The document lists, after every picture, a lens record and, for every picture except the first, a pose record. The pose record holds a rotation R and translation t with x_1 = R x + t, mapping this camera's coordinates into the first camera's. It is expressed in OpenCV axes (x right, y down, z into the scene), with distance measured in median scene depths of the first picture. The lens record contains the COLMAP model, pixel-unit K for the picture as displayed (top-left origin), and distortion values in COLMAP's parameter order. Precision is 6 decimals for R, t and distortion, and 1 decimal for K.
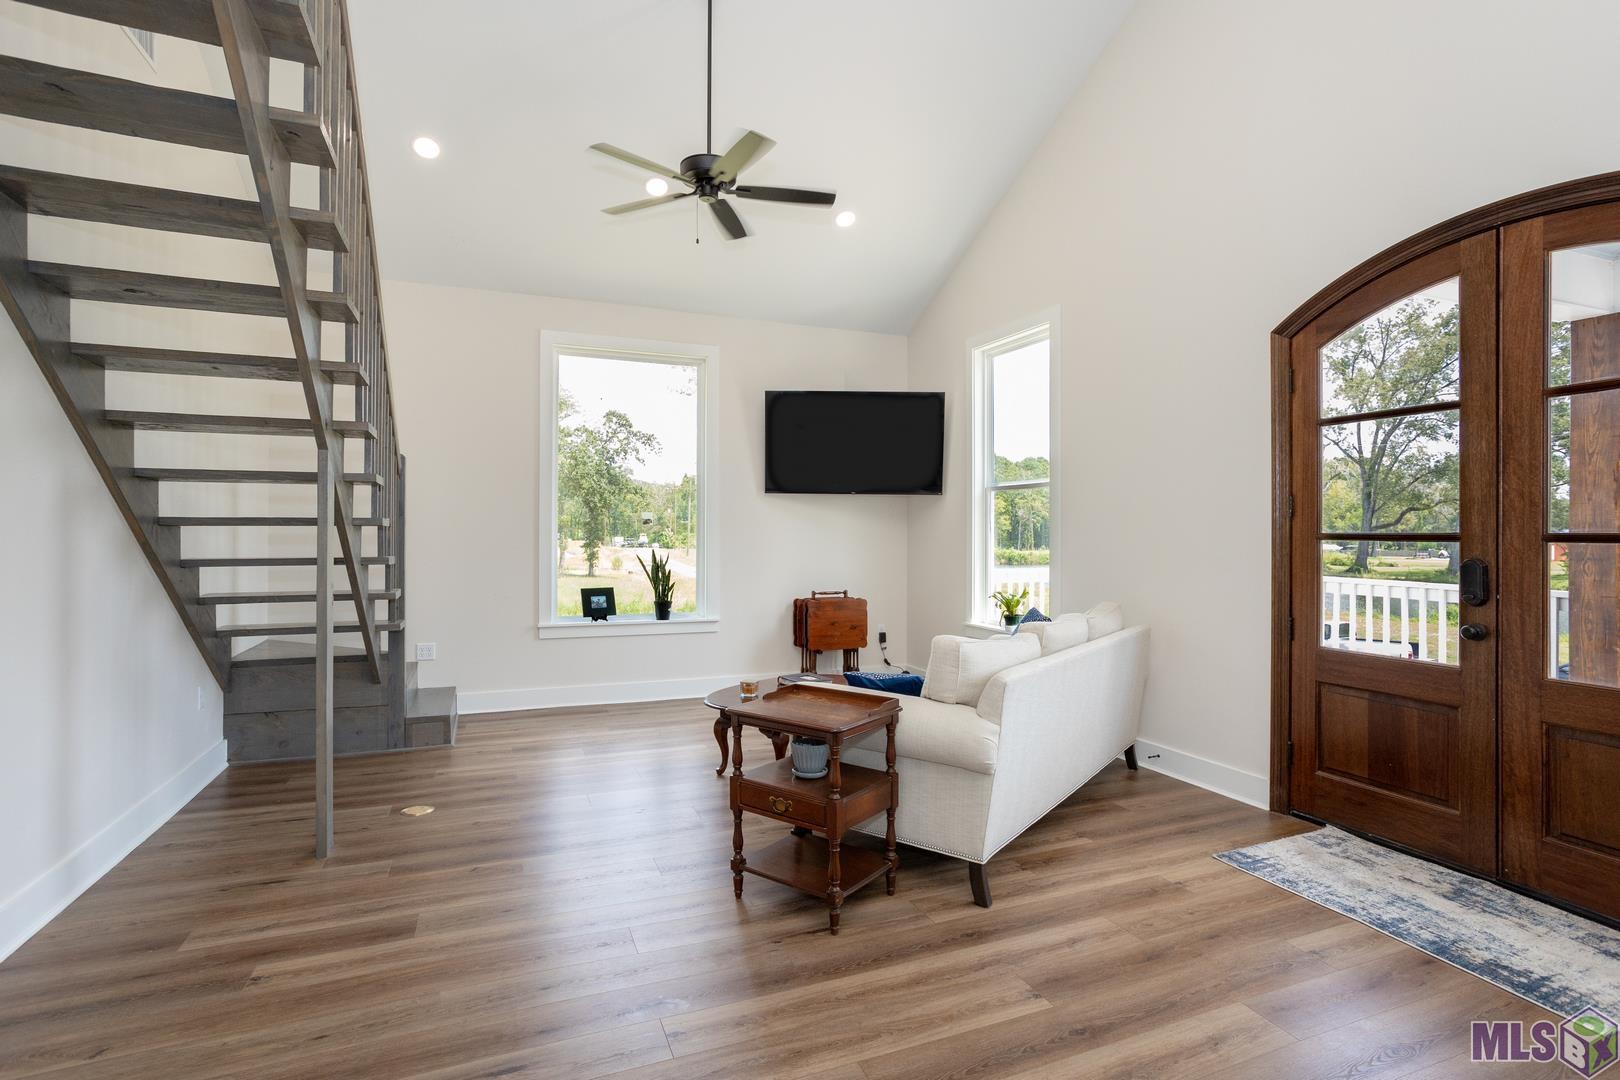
lens RADIAL K [[798.5, 0, 829.7], [0, 798.5, 529.7], [0, 0, 1]] dist [-0.003524, 0.025771]
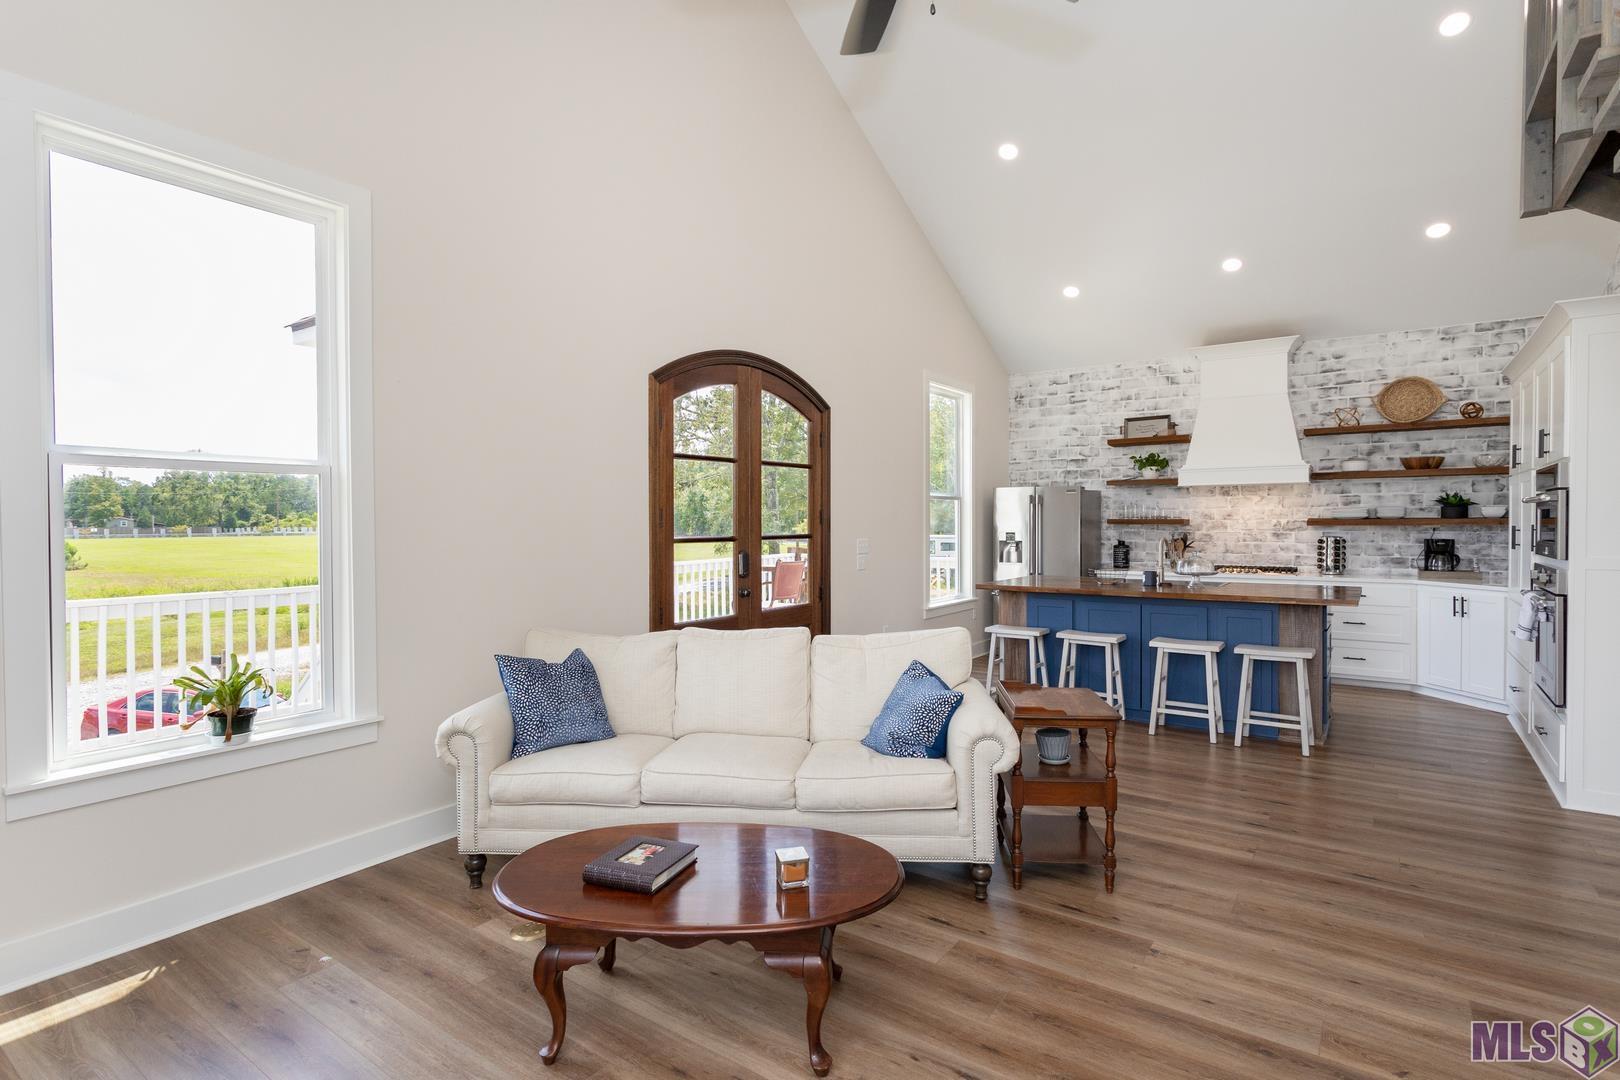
lens RADIAL K [[798.5, 0, 829.7], [0, 798.5, 529.7], [0, 0, 1]] dist [-0.003524, 0.025771]
pose [[-0.526997, -0.009552, 0.849814, -0.699823], [0.003200, 0.999907, 0.013223, -0.030843], [-0.849861, 0.009688, -0.526918, 1.608318]]
